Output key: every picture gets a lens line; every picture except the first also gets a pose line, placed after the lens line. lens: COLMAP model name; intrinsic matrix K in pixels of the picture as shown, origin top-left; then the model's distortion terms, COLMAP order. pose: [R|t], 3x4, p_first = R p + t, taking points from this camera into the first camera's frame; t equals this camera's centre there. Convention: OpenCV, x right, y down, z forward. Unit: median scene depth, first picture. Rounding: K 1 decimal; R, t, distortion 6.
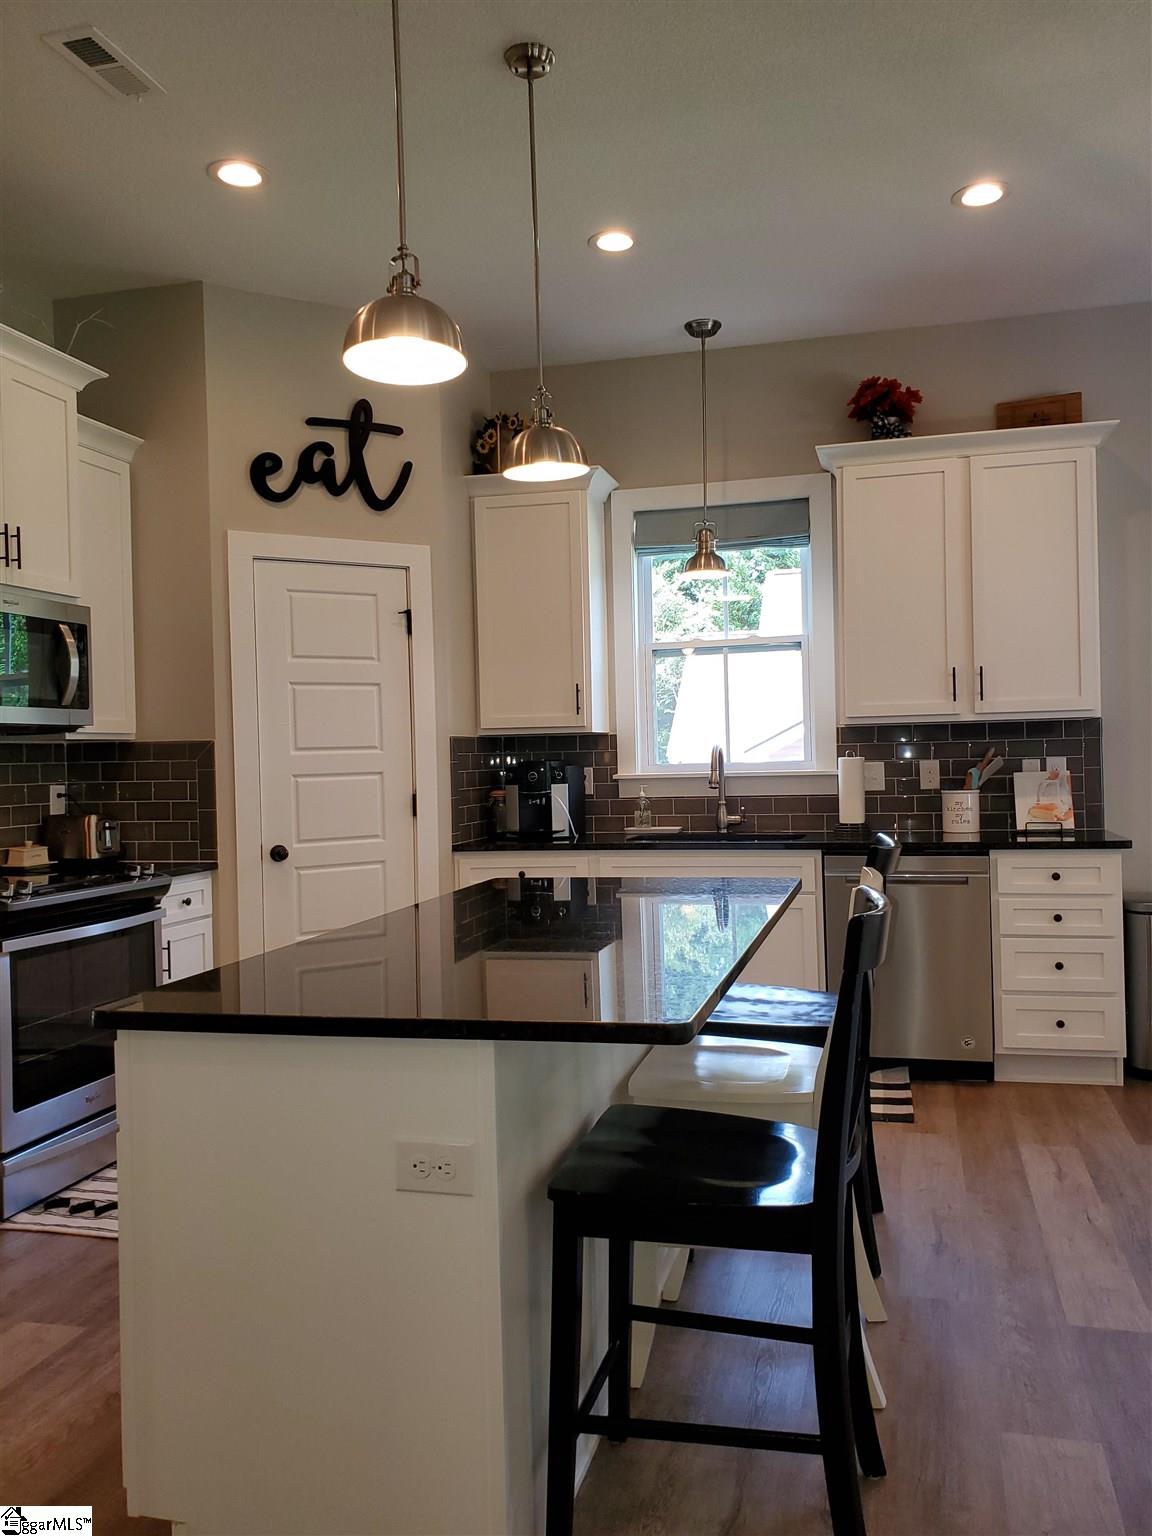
lens RADIAL K [[1186.4, 0, 576.0], [0, 1186.4, 768.0], [0, 0, 1]] dist [0.218477, -0.000394]
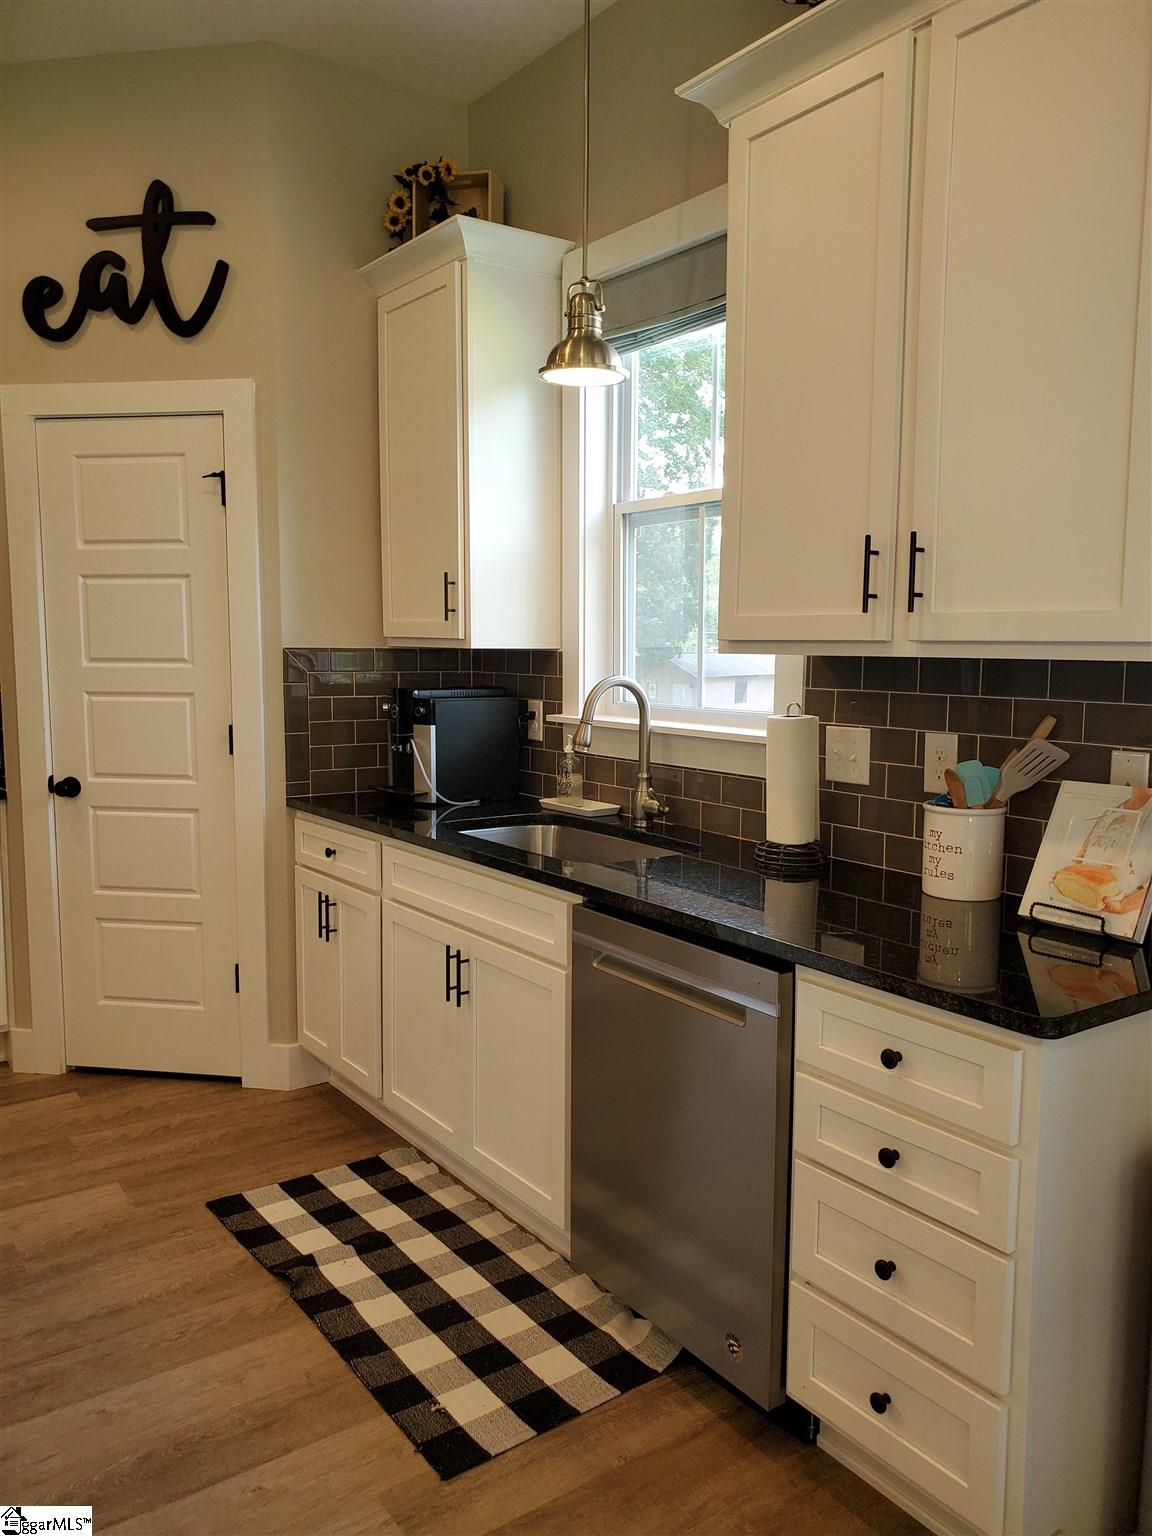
lens RADIAL K [[1161.2, 0, 576.0], [0, 1161.2, 768.0], [0, 0, 1]] dist [-0.003499, 0.108206]
pose [[0.770383, 0.099495, -0.629770, 0.495509], [-0.030865, 0.992411, 0.119031, -0.045045], [0.636834, -0.072262, 0.767607, 0.589716]]
